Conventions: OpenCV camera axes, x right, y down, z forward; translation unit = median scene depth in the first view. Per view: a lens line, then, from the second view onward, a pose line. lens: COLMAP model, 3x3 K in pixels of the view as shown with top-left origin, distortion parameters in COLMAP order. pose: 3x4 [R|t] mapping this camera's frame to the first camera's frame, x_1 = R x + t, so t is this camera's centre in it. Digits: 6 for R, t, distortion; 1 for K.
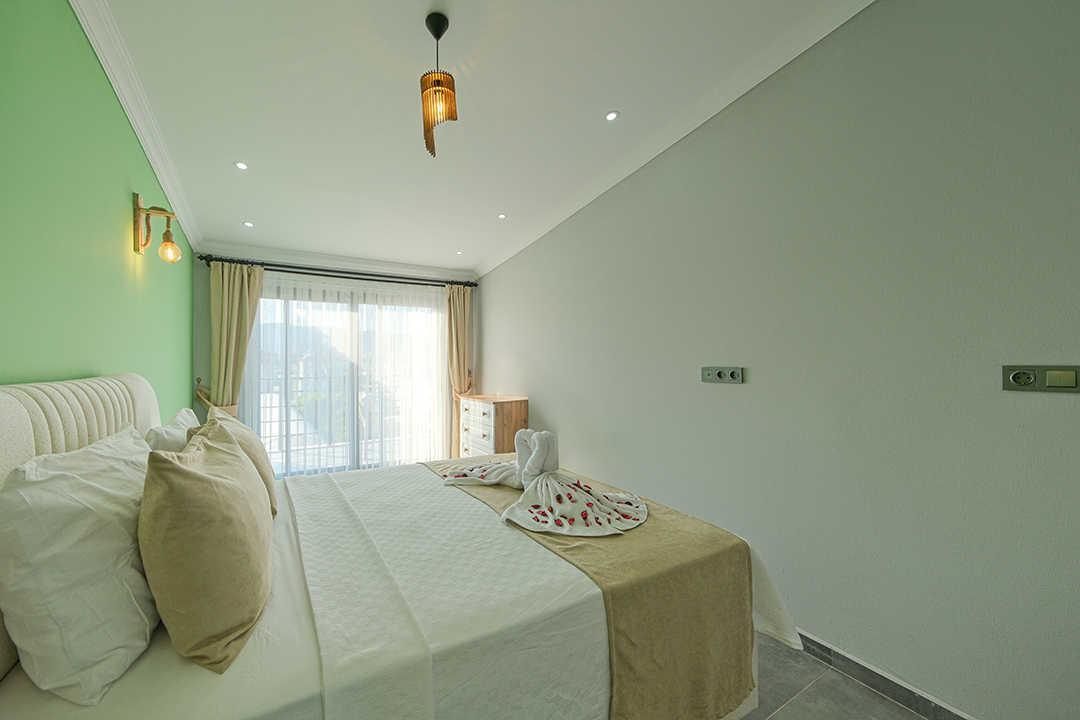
lens RADIAL K [[368.7, 0, 540.0], [0, 368.7, 360.0], [0, 0, 1]] dist [-0.000838, -0.000025]
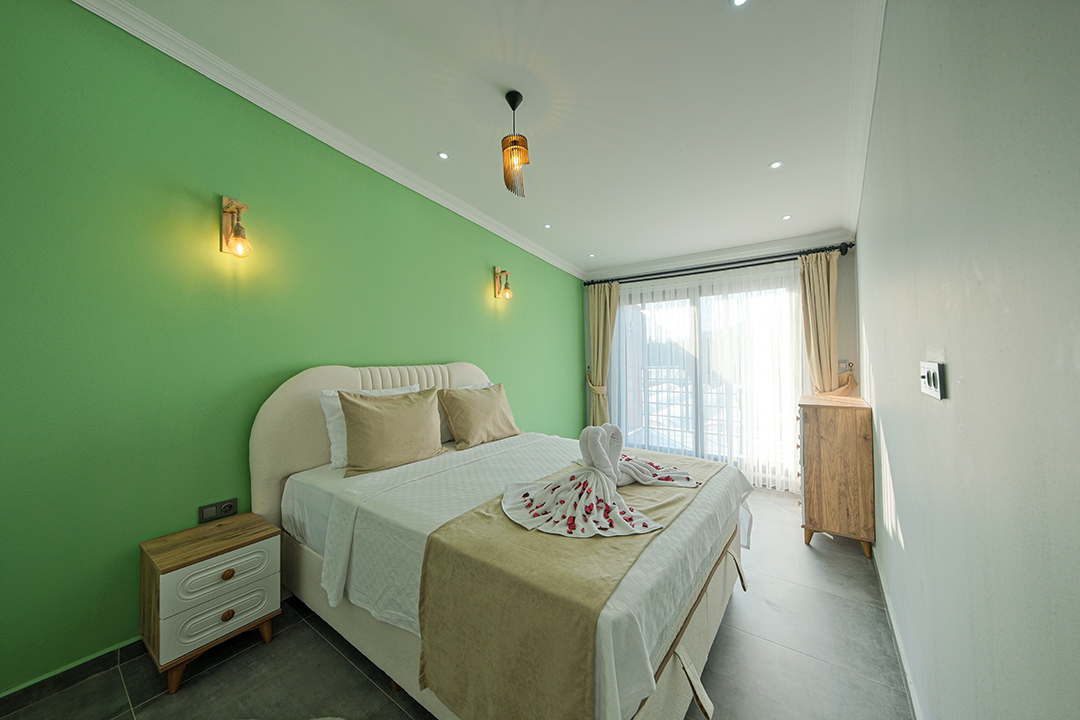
lens RADIAL K [[379.8, 0, 545.8], [0, 379.8, 352.7], [0, 0, 1]] dist [-0.001174, 0.002175]
pose [[0.433567, -0.011911, -0.901042, 0.324035], [0.019308, 0.999806, -0.003926, -0.000266], [0.900914, -0.015695, 0.433713, 0.167338]]
